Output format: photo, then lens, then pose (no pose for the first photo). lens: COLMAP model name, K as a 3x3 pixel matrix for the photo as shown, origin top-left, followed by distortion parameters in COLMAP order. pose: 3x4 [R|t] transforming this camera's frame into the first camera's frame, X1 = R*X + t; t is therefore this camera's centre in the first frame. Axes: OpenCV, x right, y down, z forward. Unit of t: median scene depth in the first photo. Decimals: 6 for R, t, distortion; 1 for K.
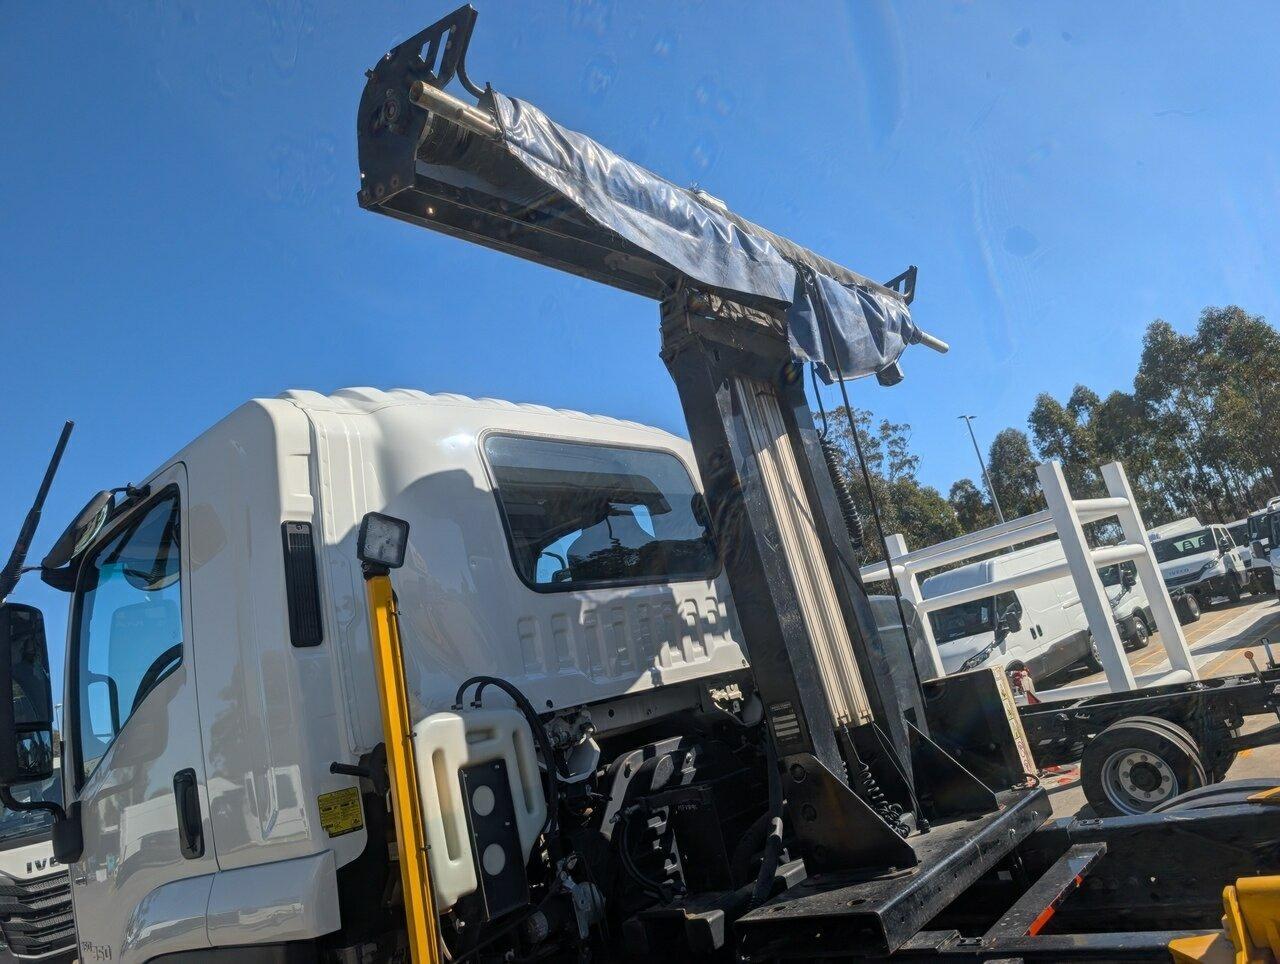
lens RADIAL K [[921.3, 0, 651.3], [0, 921.3, 483.9], [0, 0, 1]] dist [0.014874, -0.011097]
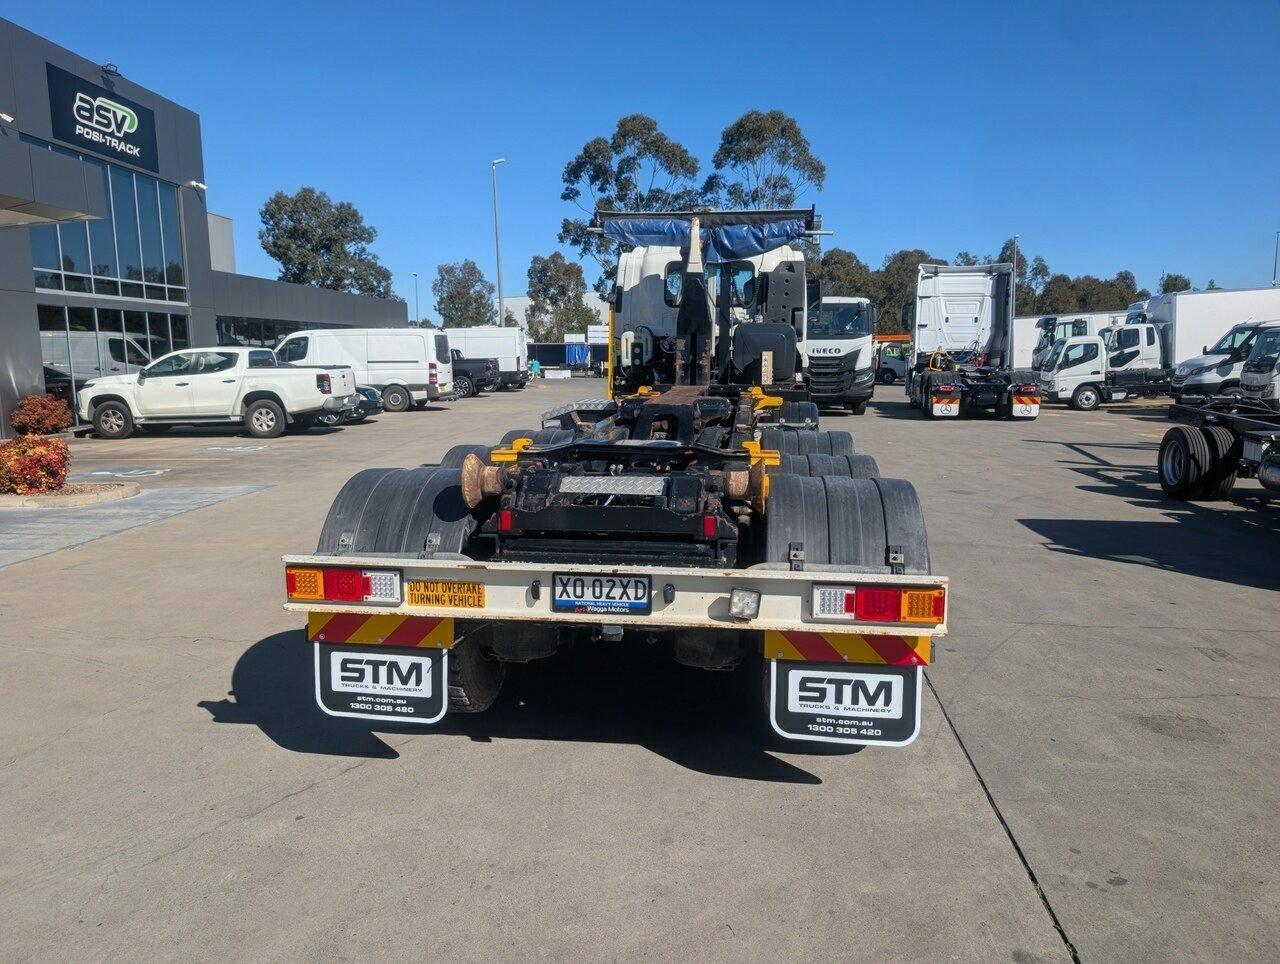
lens RADIAL K [[921.3, 0, 637.2], [0, 921.3, 482.1], [0, 0, 1]] dist [0.014874, -0.011097]
pose [[0.523204, 0.347241, -0.778256, 2.937889], [0.069978, 0.892633, 0.445319, -0.921549], [0.849330, -0.287453, 0.442730, -1.047016]]
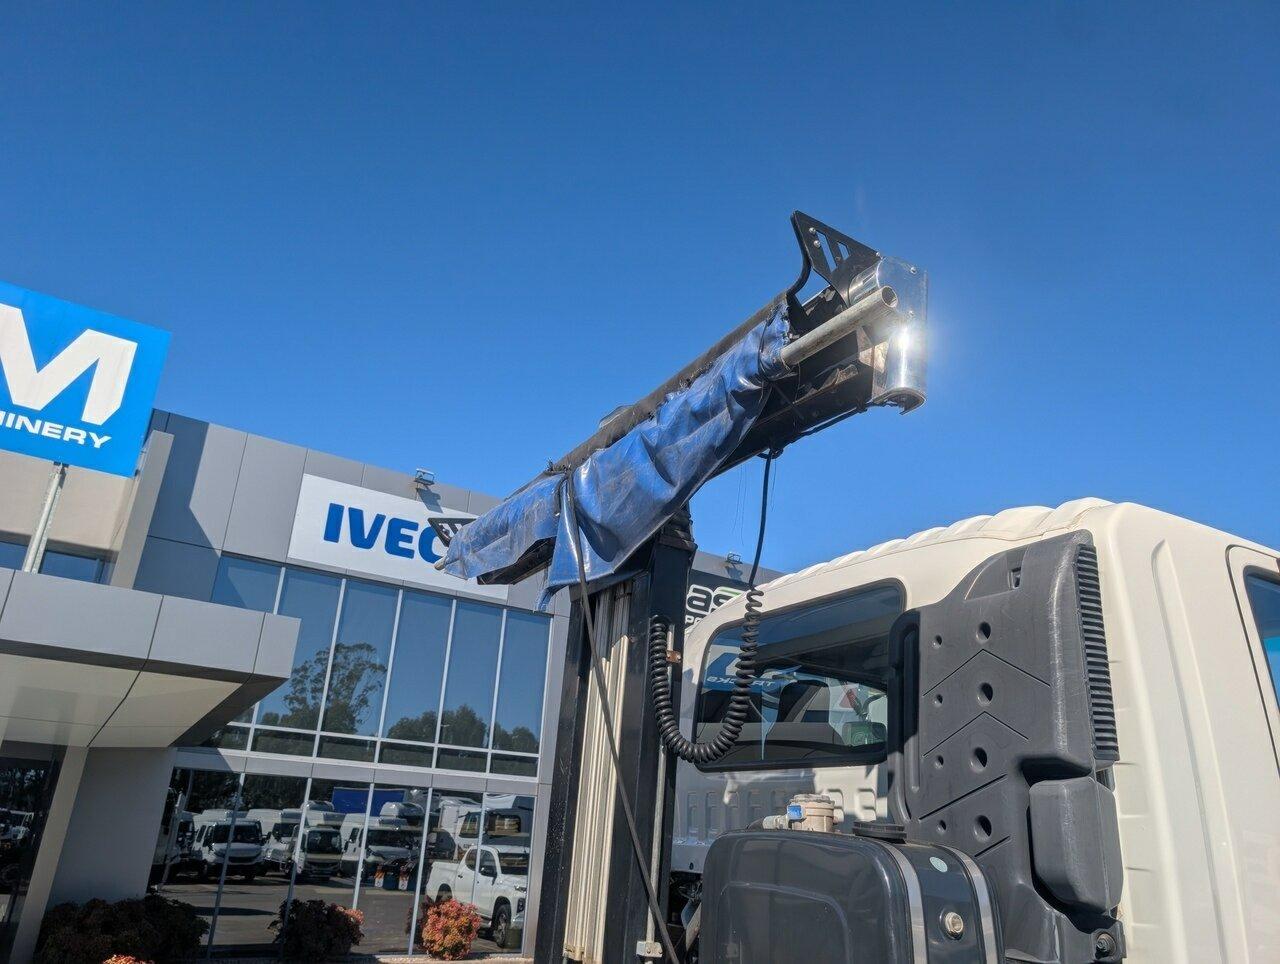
lens RADIAL K [[921.3, 0, 643.4], [0, 921.3, 496.6], [0, 0, 1]] dist [0.014874, -0.011097]
pose [[-0.362284, -0.117254, -0.924663, 0.979864], [0.241011, 0.946532, -0.214456, 0.014445], [0.900369, -0.300548, -0.314654, 1.289260]]
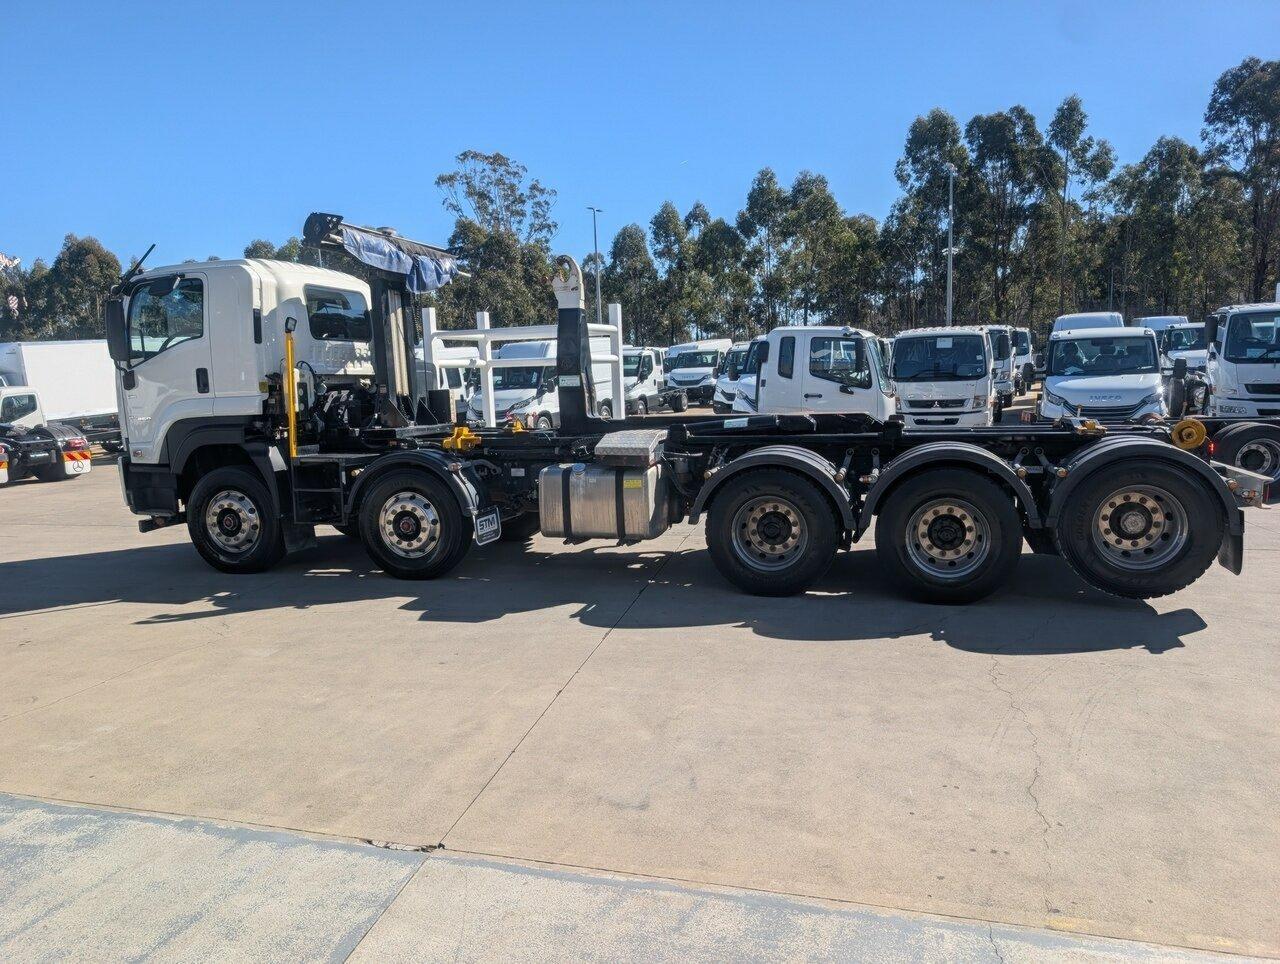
lens RADIAL K [[921.3, 0, 635.3], [0, 921.3, 504.4], [0, 0, 1]] dist [0.014874, -0.011097]
pose [[0.903369, 0.150056, 0.401755, -0.300049], [-0.265027, 0.931832, 0.247890, -0.417047], [-0.337171, -0.330412, 0.881557, -2.299778]]
